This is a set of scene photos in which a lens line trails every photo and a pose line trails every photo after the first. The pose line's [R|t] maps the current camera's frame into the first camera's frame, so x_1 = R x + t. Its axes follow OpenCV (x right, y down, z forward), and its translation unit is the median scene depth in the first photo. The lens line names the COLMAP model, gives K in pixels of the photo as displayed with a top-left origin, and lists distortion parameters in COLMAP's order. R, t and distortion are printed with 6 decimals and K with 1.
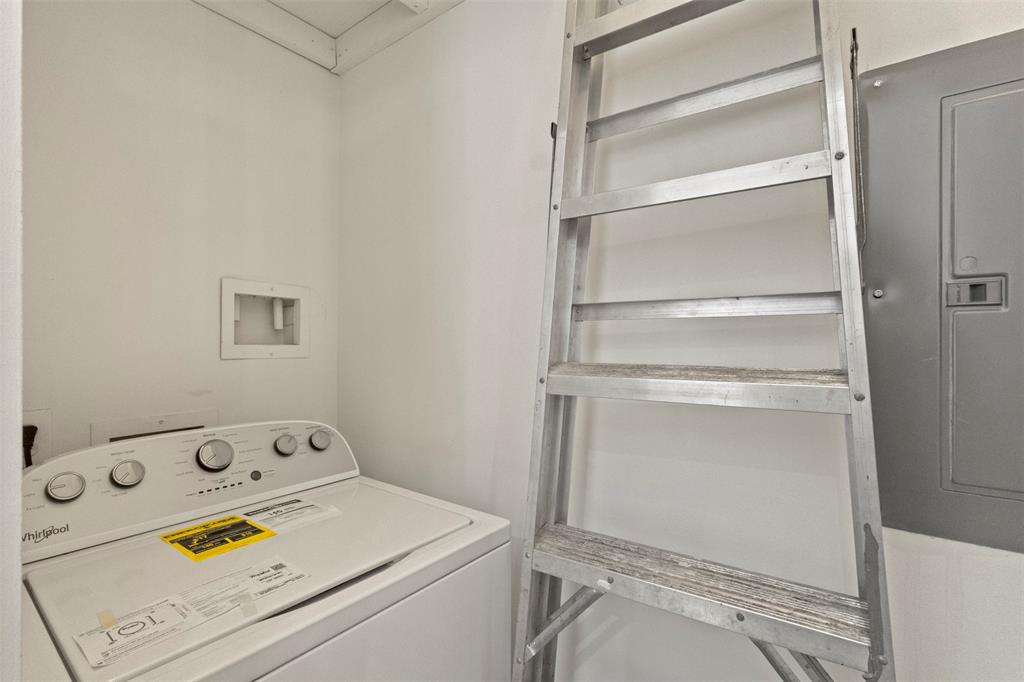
lens RADIAL K [[471.1, 0, 509.5], [0, 471.1, 339.4], [0, 0, 1]] dist [0.000828, 0.000889]
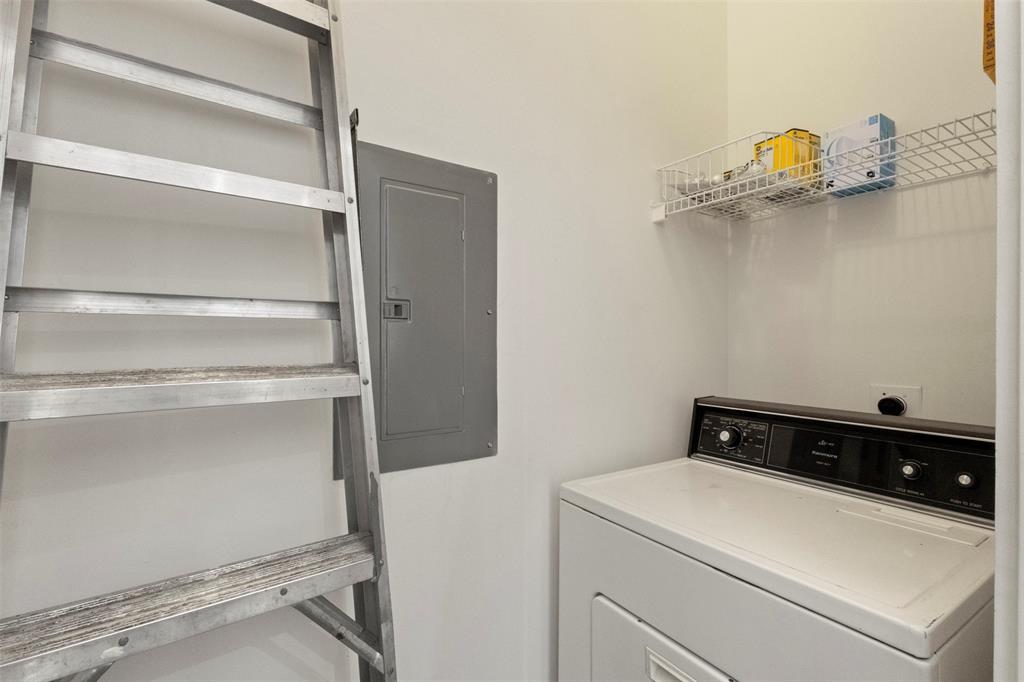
lens RADIAL K [[471.1, 0, 509.5], [0, 471.1, 343.0], [0, 0, 1]] dist [0.000828, 0.000889]
pose [[0.323000, -0.002649, 0.946395, -0.352749], [-0.000748, 0.999995, 0.003055, 0.003672], [-0.946399, -0.001695, 0.322996, 0.135383]]
